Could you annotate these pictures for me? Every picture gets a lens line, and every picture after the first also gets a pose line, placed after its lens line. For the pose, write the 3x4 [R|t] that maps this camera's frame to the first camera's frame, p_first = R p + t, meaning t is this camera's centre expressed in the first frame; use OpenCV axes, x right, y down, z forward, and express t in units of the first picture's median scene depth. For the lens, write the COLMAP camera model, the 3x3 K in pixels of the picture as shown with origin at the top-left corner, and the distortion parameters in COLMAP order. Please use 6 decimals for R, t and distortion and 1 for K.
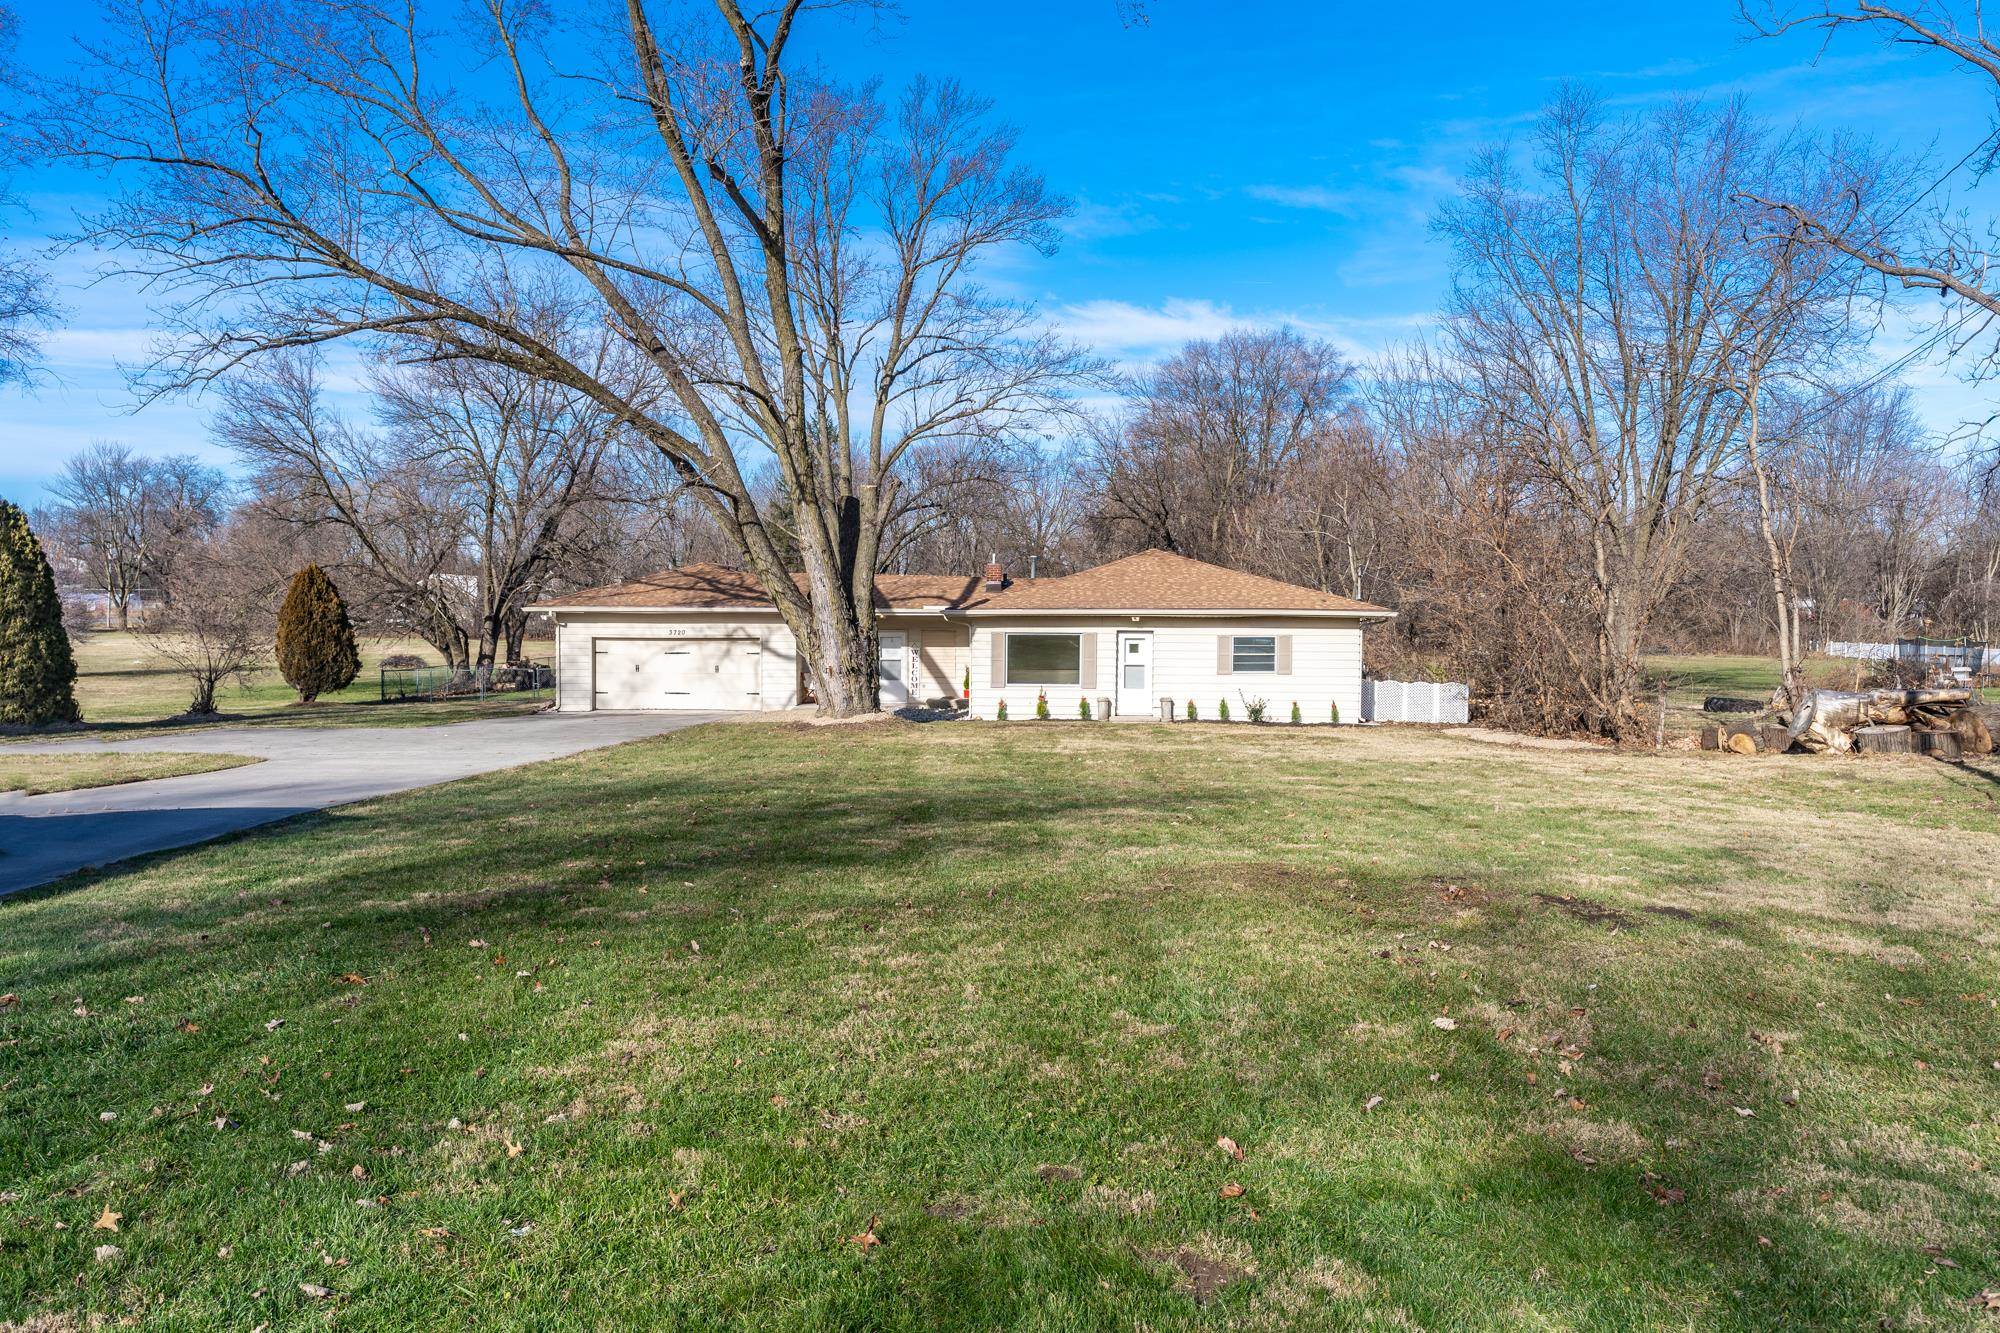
lens RADIAL K [[1621.9, 0, 1000.0], [0, 1621.9, 666.5], [0, 0, 1]] dist [0.000789, 0.000343]
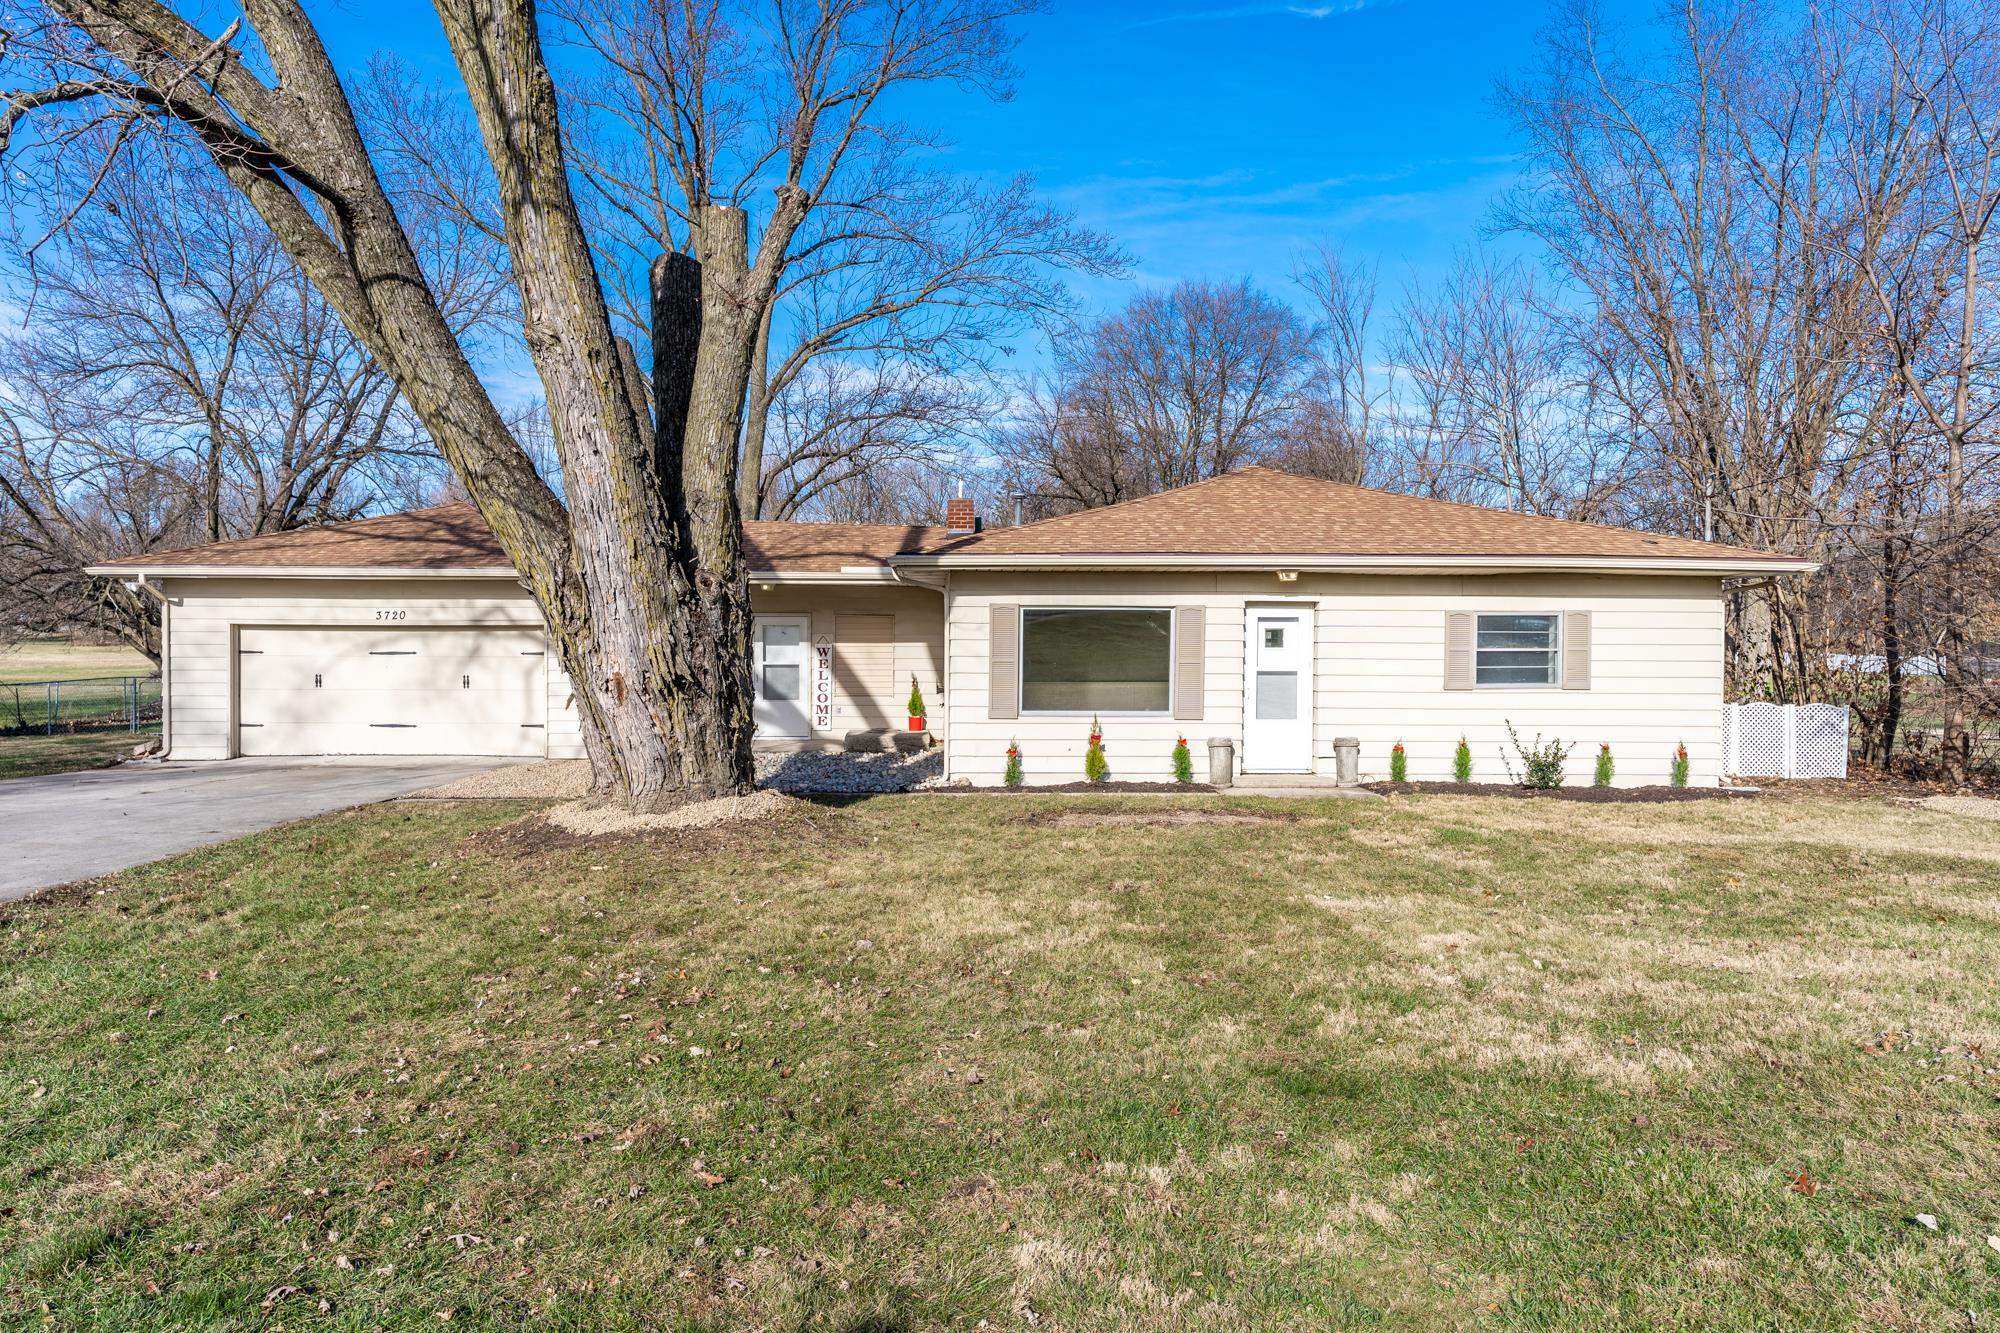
lens RADIAL K [[1360.9, 0, 1000.0], [0, 1360.9, 666.5], [0, 0, 1]] dist [-0.052754, -0.002479]
pose [[0.994900, -0.001574, 0.100857, -0.042868], [0.002556, 0.999951, -0.009609, 0.001269], [-0.100836, 0.009818, 0.994855, 0.599158]]
